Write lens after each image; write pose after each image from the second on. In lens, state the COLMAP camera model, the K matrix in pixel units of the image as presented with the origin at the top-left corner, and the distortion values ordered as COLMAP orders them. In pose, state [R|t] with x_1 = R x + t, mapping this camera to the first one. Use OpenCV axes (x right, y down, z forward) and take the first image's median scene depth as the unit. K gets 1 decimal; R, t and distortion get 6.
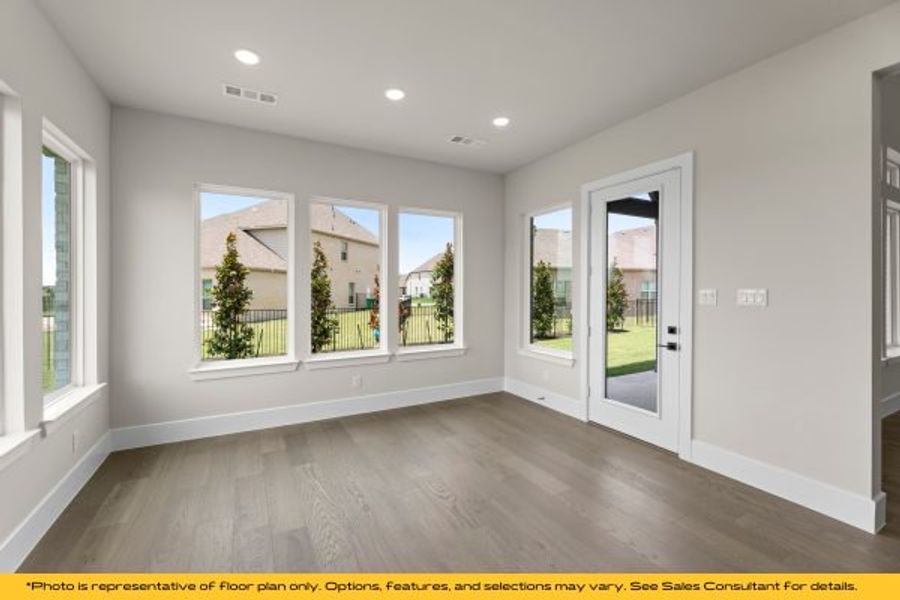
lens RADIAL K [[363.2, 0, 442.8], [0, 363.2, 290.2], [0, 0, 1]] dist [0.001970, 0.000567]
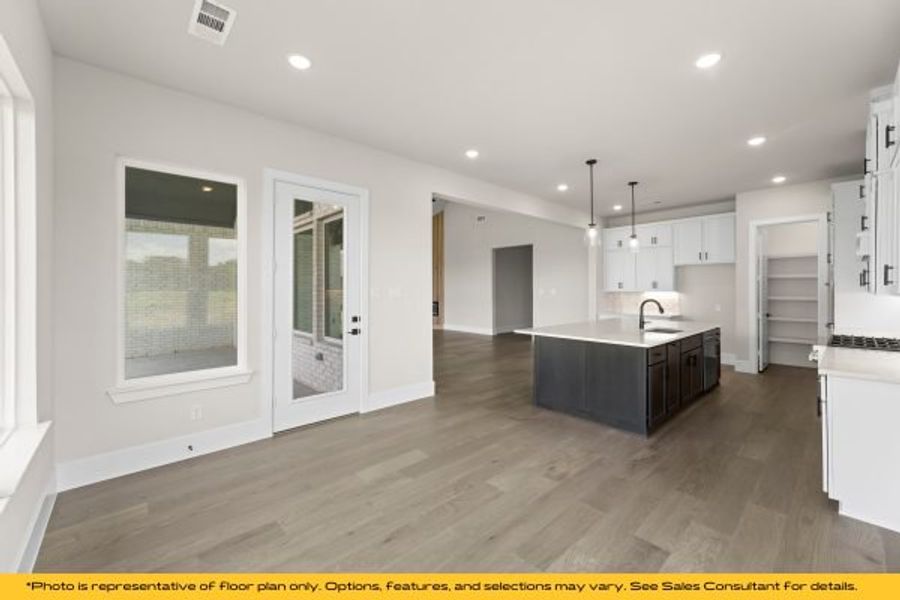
lens RADIAL K [[363.2, 0, 447.2], [0, 363.2, 288.8], [0, 0, 1]] dist [0.001970, 0.000567]
pose [[-0.237271, 0.007376, 0.971415, -0.573852], [0.003872, 0.999970, -0.006647, 0.008947], [-0.971436, 0.002184, -0.237293, 0.794989]]
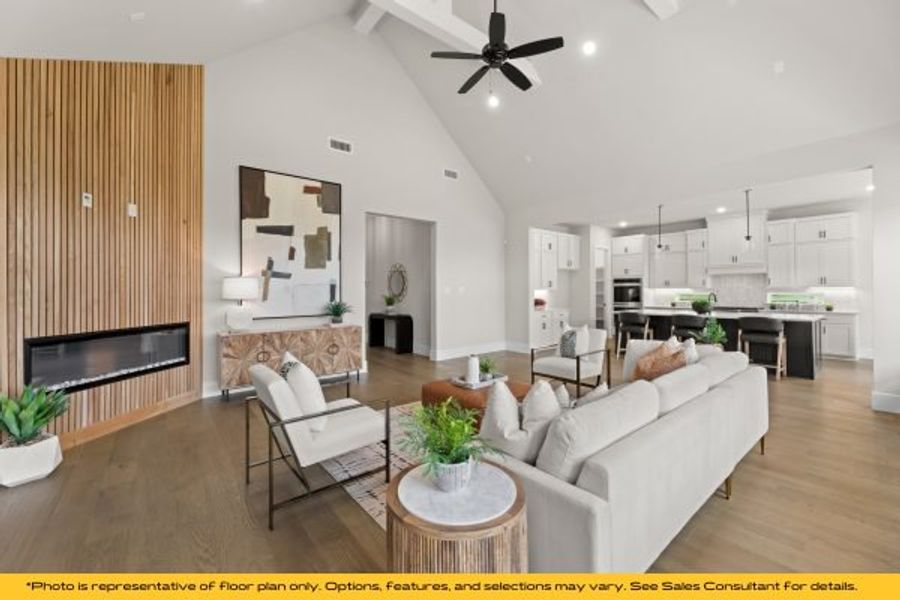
lens RADIAL K [[363.2, 0, 451.7], [0, 363.2, 286.7], [0, 0, 1]] dist [0.001970, 0.000567]
pose [[-0.978734, 0.009187, -0.204926, 2.094538], [0.011800, 0.999864, -0.011530, 0.016771], [0.204792, -0.013703, -0.978710, 1.357398]]
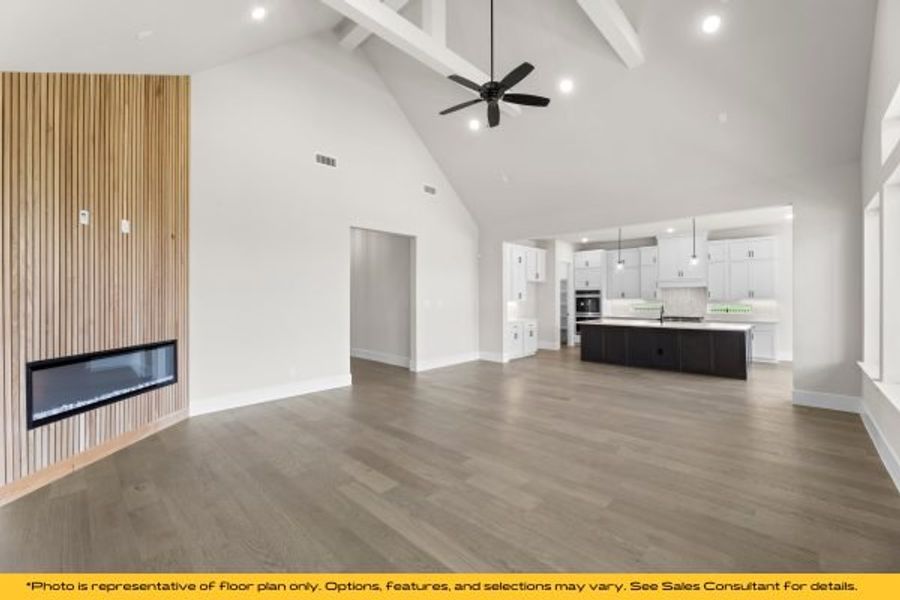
lens RADIAL K [[363.2, 0, 453.8], [0, 363.2, 295.9], [0, 0, 1]] dist [0.001970, 0.000567]
pose [[-0.946549, 0.010071, -0.322404, 2.223729], [0.012194, 0.999915, -0.004567, -0.013112], [0.322330, -0.008254, -0.946591, 1.400644]]
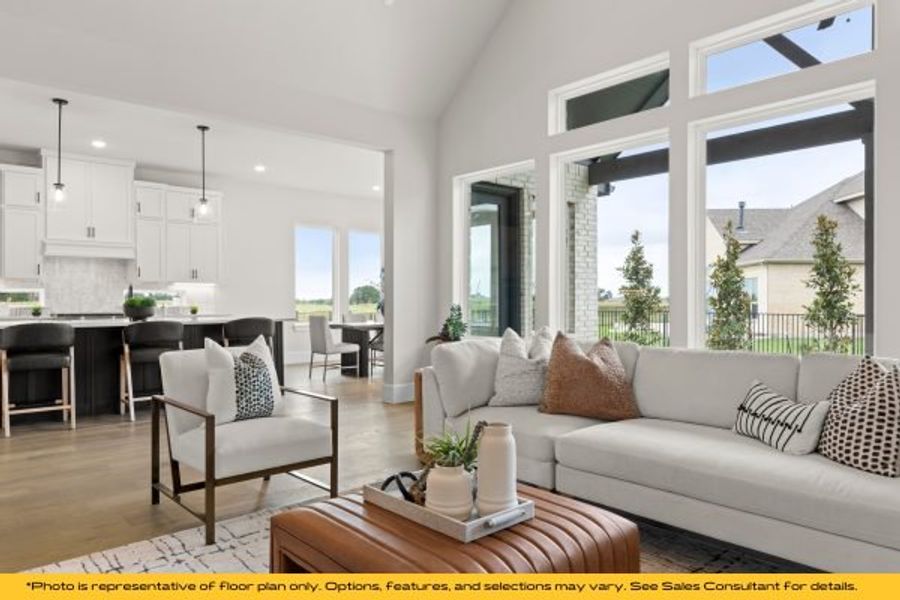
lens RADIAL K [[584.4, 0, 442.3], [0, 584.4, 306.2], [0, 0, 1]] dist [-0.001338, 0.000158]
pose [[0.234931, 0.017442, -0.971855, 2.301789], [0.002200, 0.999827, 0.018476, 0.072711], [0.972010, -0.006478, 0.234852, 0.338940]]
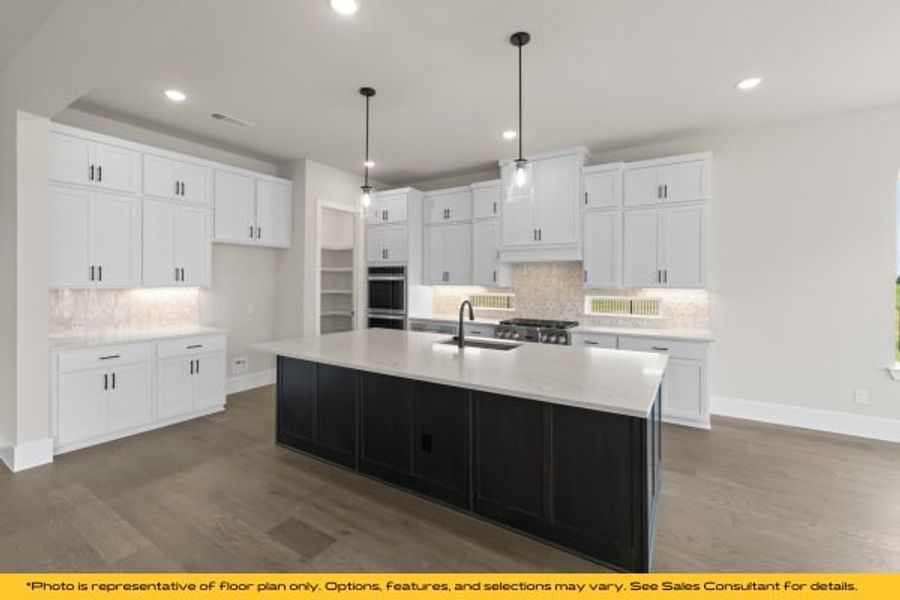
lens RADIAL K [[395.2, 0, 452.4], [0, 395.2, 284.1], [0, 0, 1]] dist [-0.000635, 0.000848]
pose [[-0.859717, 0.006852, -0.510725, 0.946351], [0.001885, 0.999946, 0.010242, -0.002718], [0.510767, 0.007842, -0.859683, 0.590554]]
